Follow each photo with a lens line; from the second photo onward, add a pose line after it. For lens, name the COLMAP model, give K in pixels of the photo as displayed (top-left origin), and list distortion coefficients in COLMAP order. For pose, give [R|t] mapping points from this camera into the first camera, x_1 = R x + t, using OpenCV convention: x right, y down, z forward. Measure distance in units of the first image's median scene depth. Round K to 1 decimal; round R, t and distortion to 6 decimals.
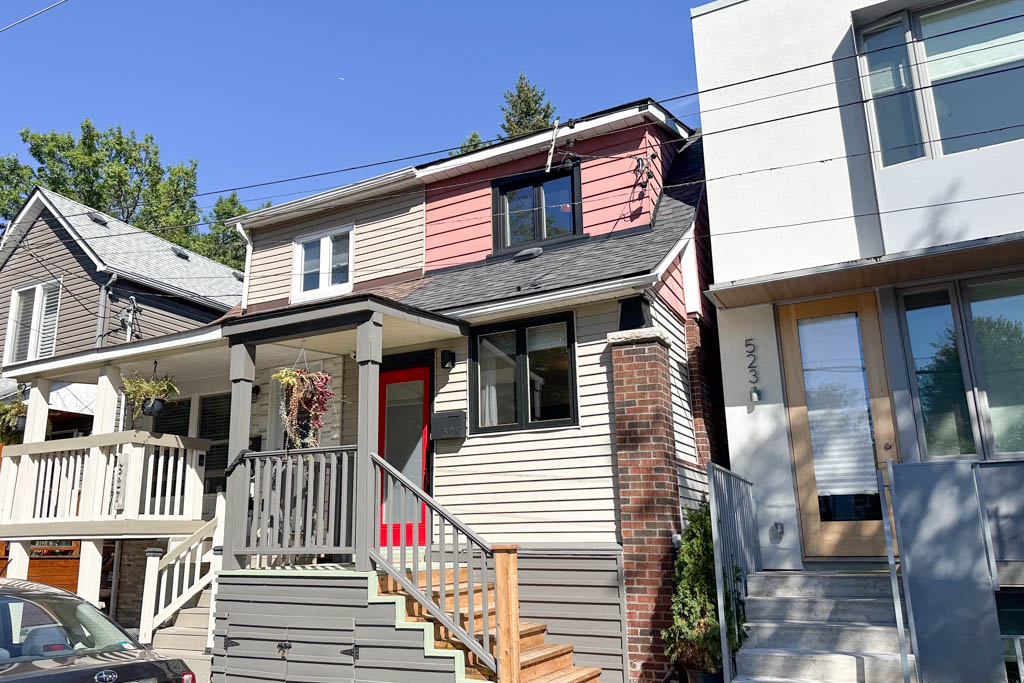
lens RADIAL K [[758.5, 0, 477.5], [0, 758.5, 360.2], [0, 0, 1]] dist [0.119178, -0.187755]
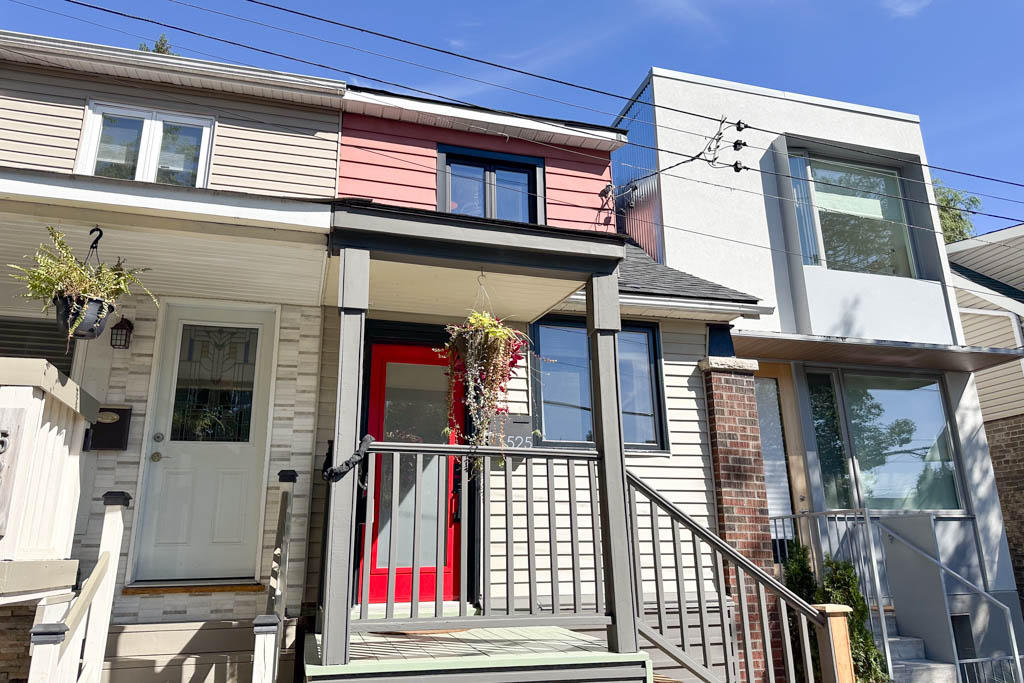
lens RADIAL K [[701.8, 0, 513.8], [0, 701.8, 347.5], [0, 0, 1]] dist [0.093599, -0.132623]
pose [[0.713768, 0.203405, 0.670195, -0.535348], [-0.157463, 0.979006, -0.129429, 0.095104], [-0.682452, -0.013149, 0.730812, 0.509388]]
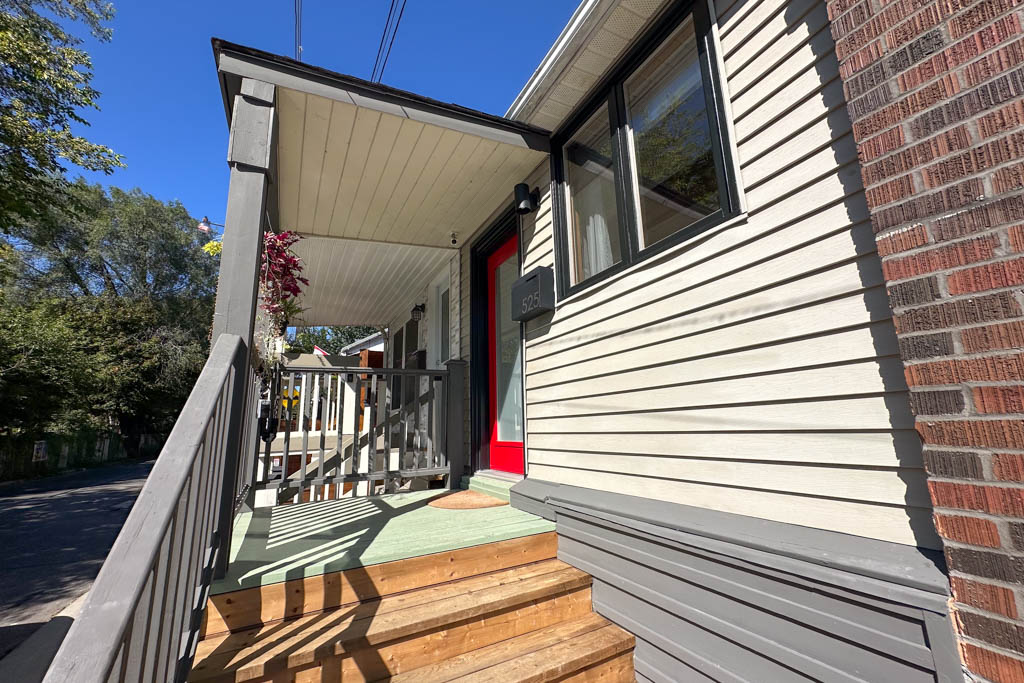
lens RADIAL K [[413.1, 0, 512.0], [0, 413.1, 341.5], [0, 0, 1]] dist [0.000015, 0.000062]
pose [[0.835129, -0.124594, -0.535757, 0.133828], [0.144600, 0.989479, -0.004710, 0.128468], [0.530707, -0.073537, 0.844359, 0.721453]]
